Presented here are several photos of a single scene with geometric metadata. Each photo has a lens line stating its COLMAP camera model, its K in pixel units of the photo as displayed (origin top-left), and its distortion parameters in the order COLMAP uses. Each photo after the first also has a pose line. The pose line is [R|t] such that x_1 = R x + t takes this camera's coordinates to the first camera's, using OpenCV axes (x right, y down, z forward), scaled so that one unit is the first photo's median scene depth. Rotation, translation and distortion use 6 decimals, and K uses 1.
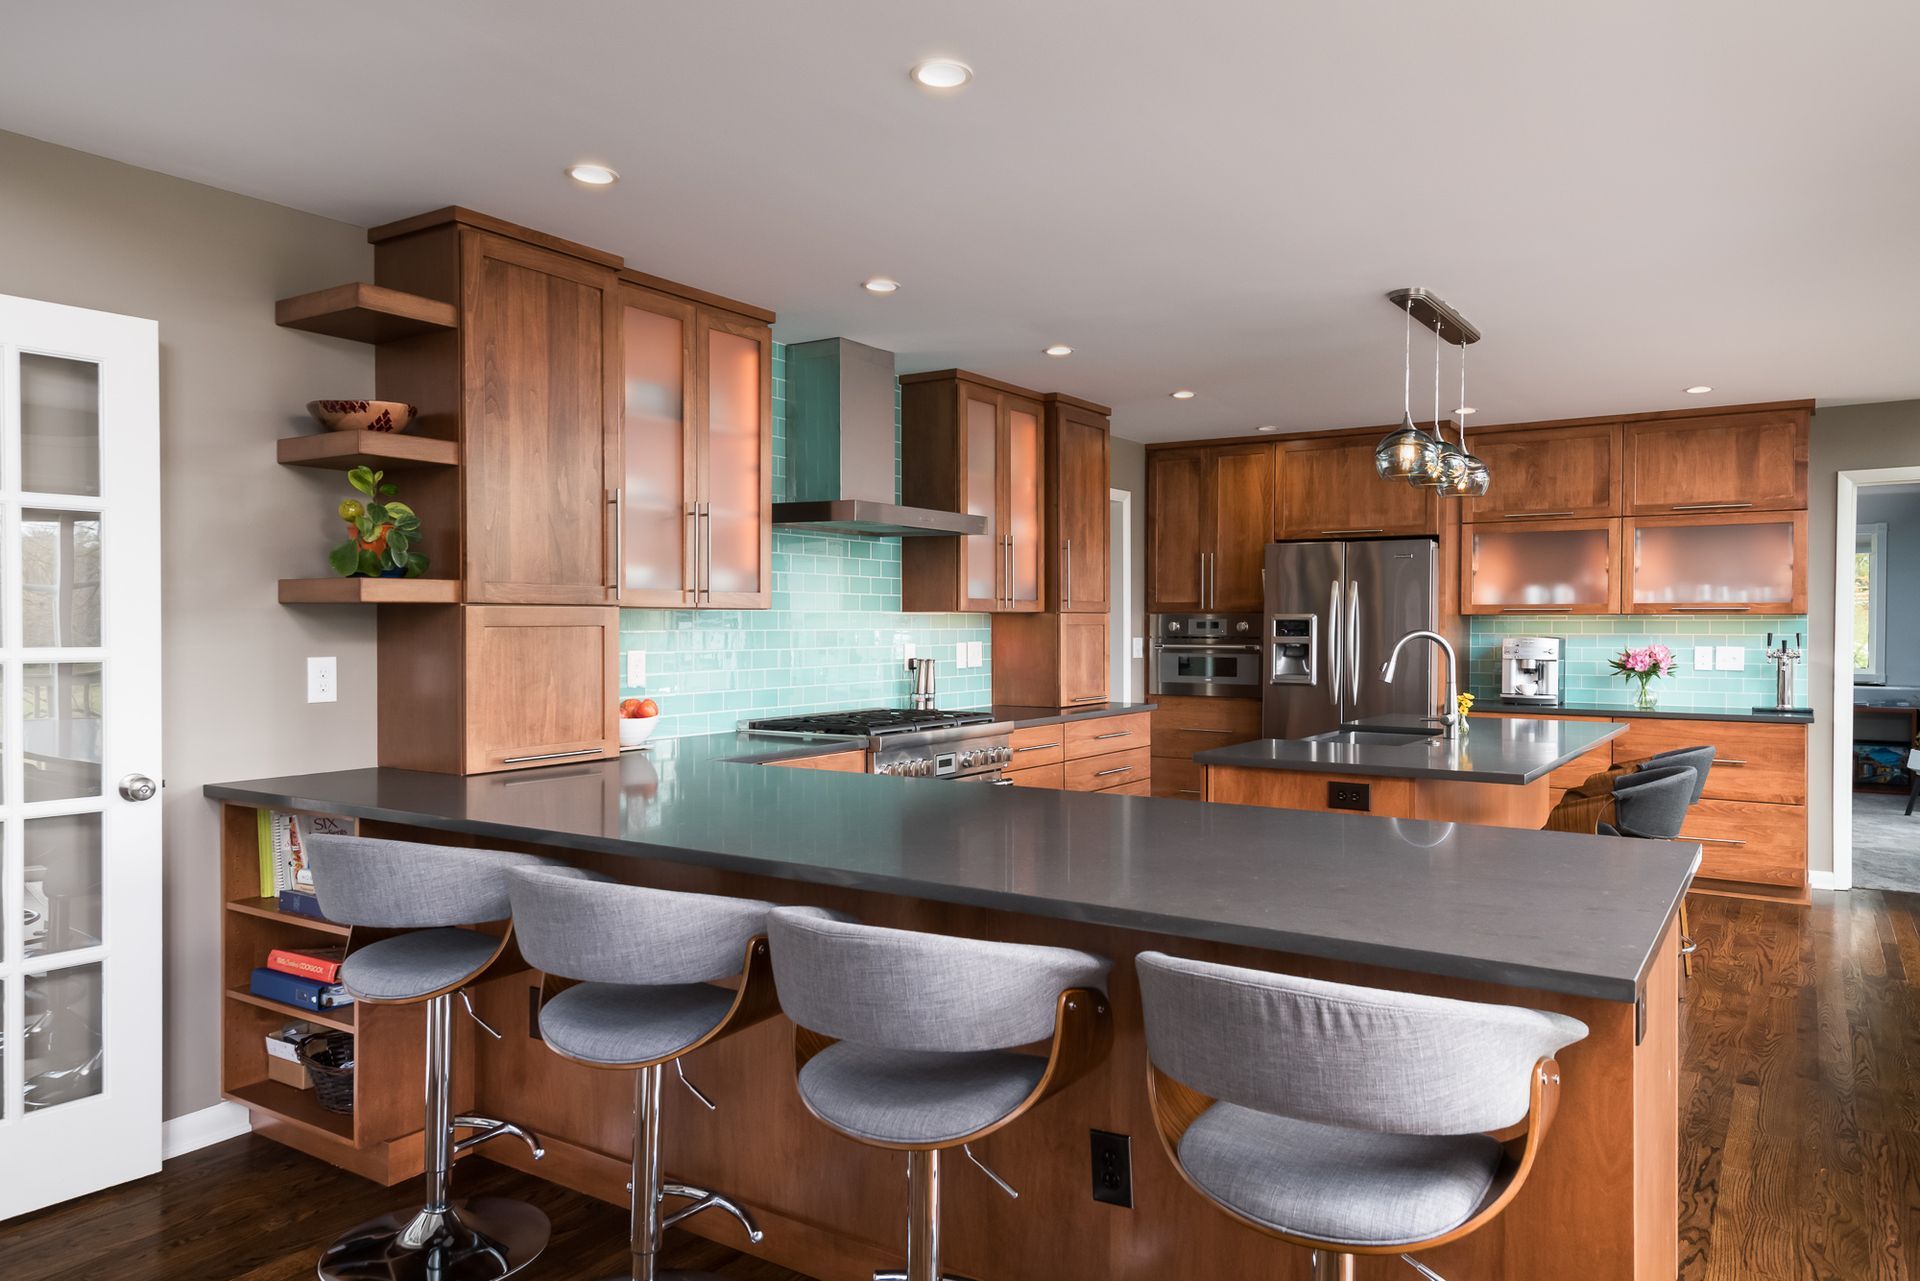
lens RADIAL K [[1281.7, 0, 966.1], [0, 1281.7, 635.4], [0, 0, 1]] dist [0.050787, -0.027835]
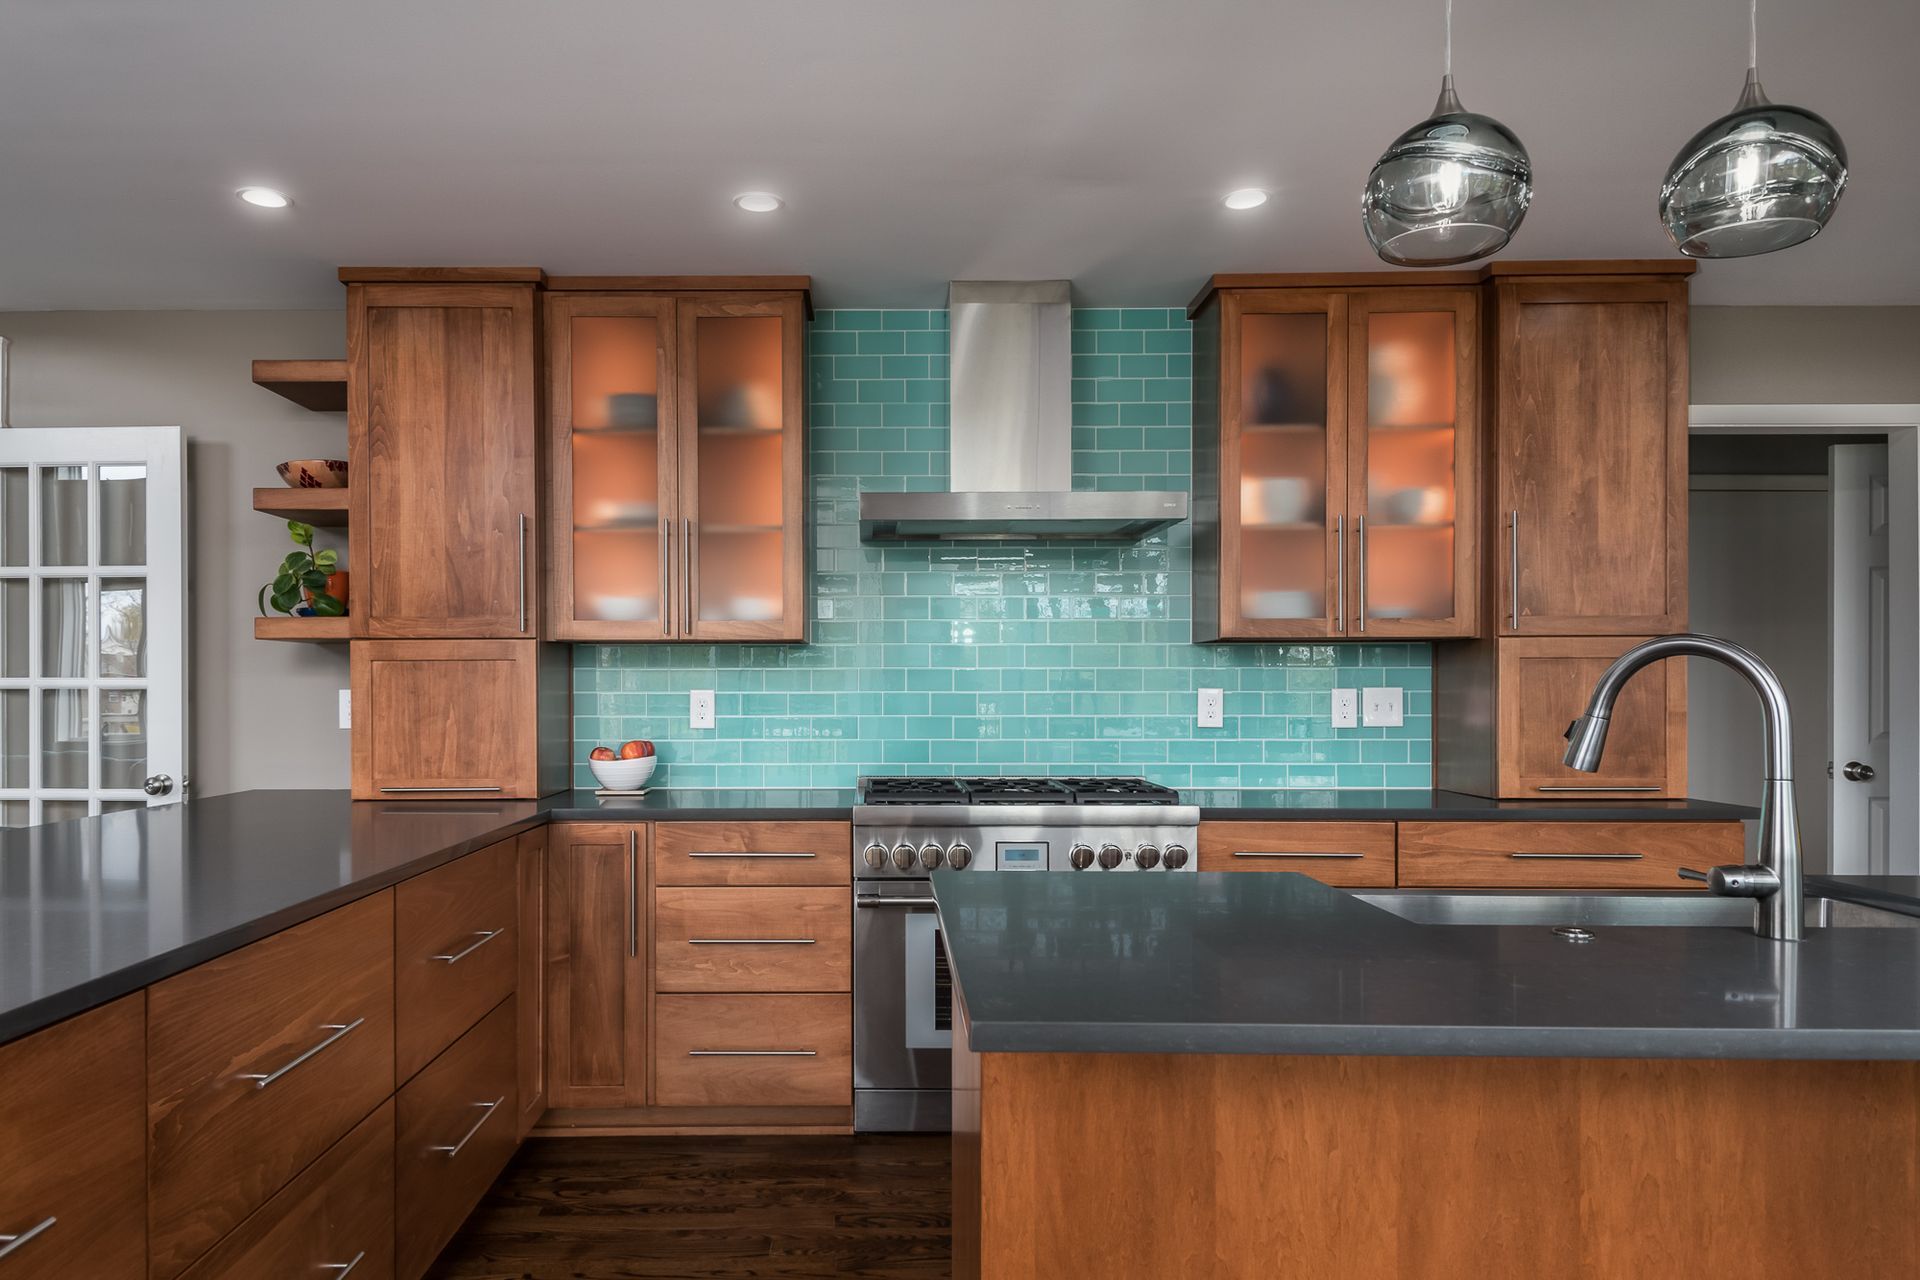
lens RADIAL K [[1227.1, 0, 870.2], [0, 1227.1, 695.9], [0, 0, 1]] dist [0.046048, -0.031545]
pose [[0.544820, 0.003310, -0.838547, 0.376822], [-0.006558, 0.999978, -0.000314, 0.010758], [0.838528, 0.005671, 0.544830, 0.432648]]
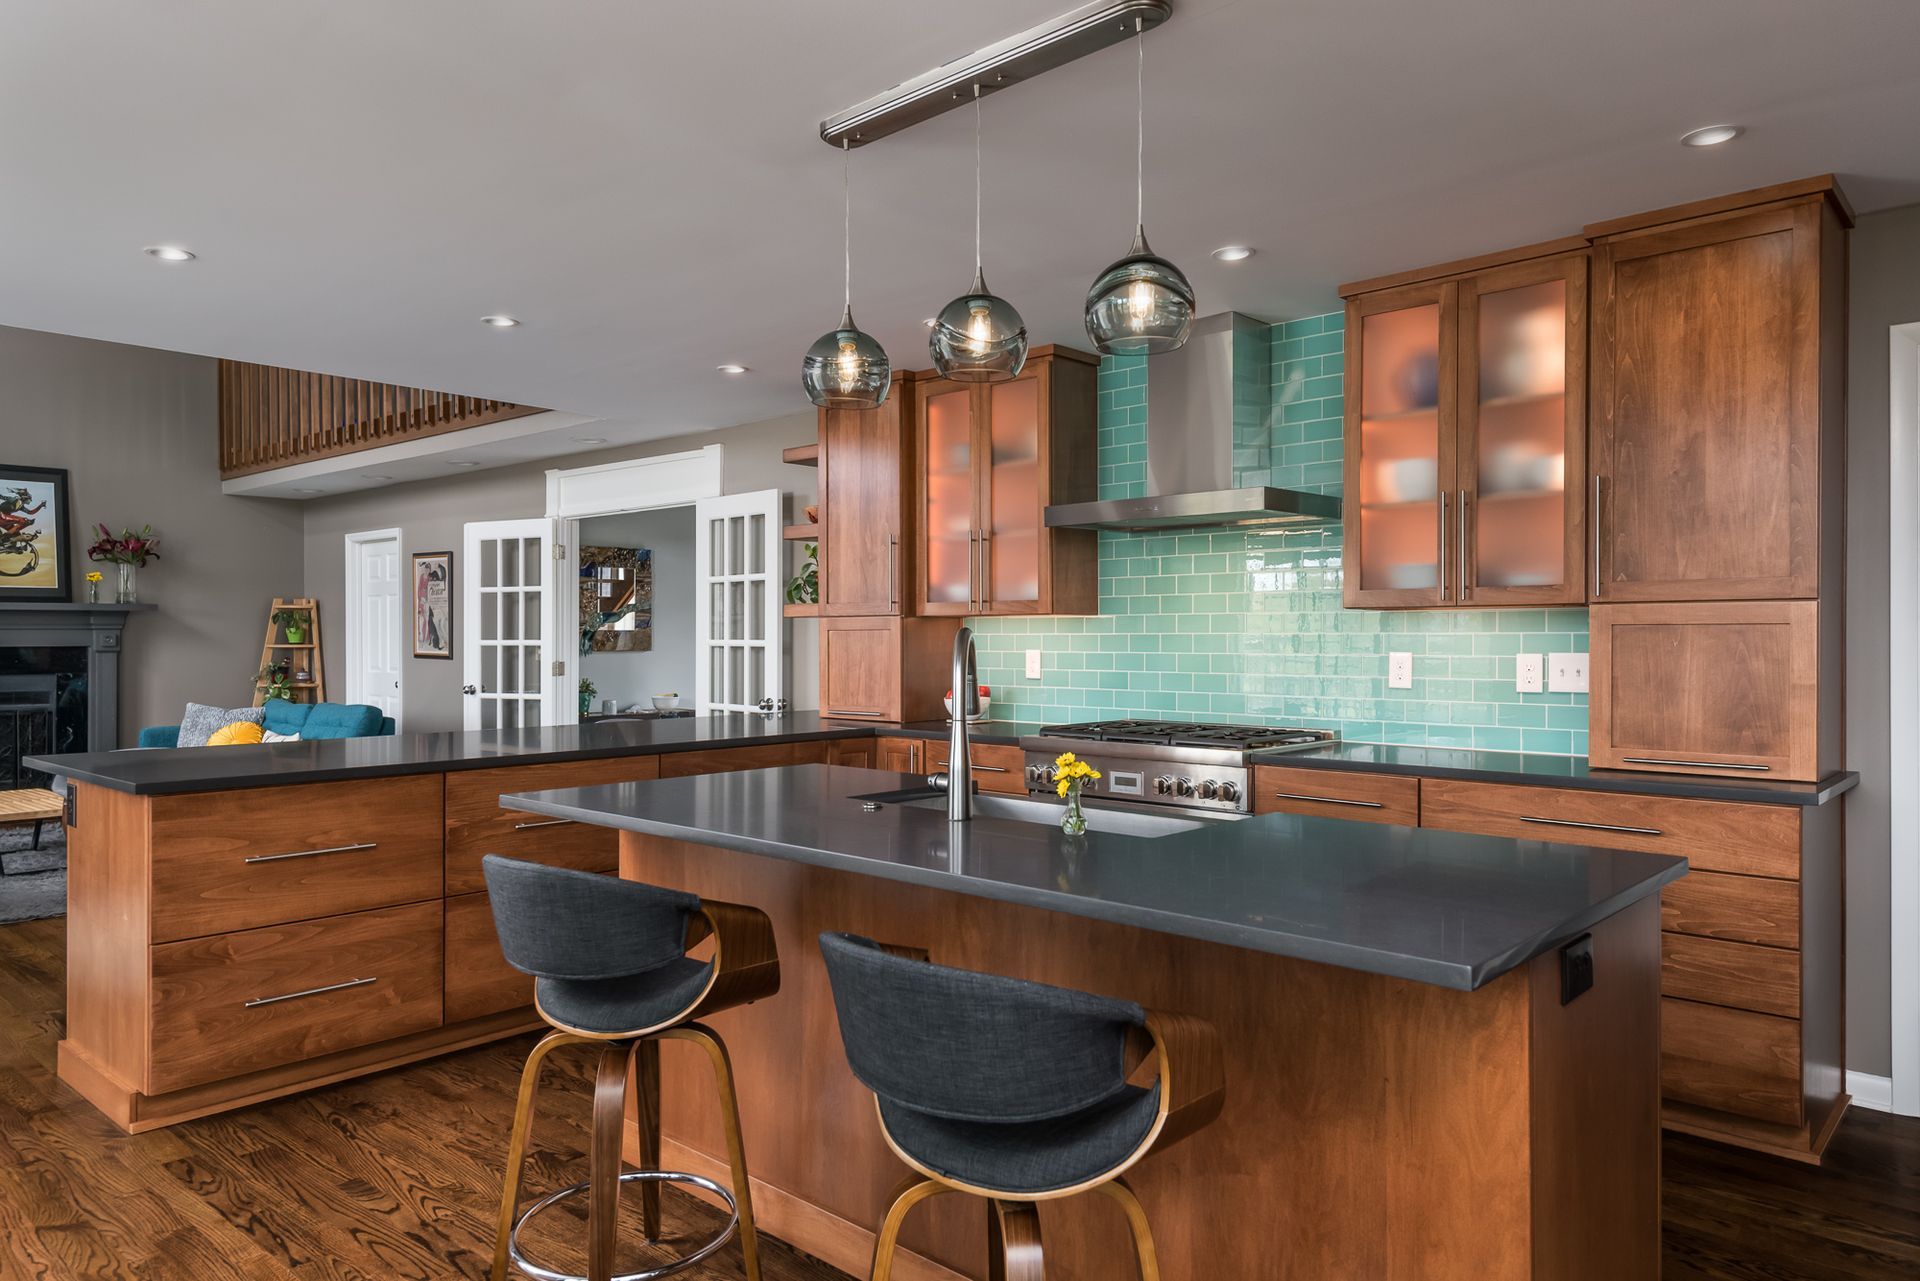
lens RADIAL K [[1251.7, 0, 960.0], [0, 1251.7, 640.5], [0, 0, 1]] dist [0.051388, -0.029137]
pose [[-0.157375, 0.002639, -0.987535, 0.656559], [-0.008972, 0.999951, 0.004102, -0.000940], [0.987498, 0.009506, -0.157344, 0.777313]]
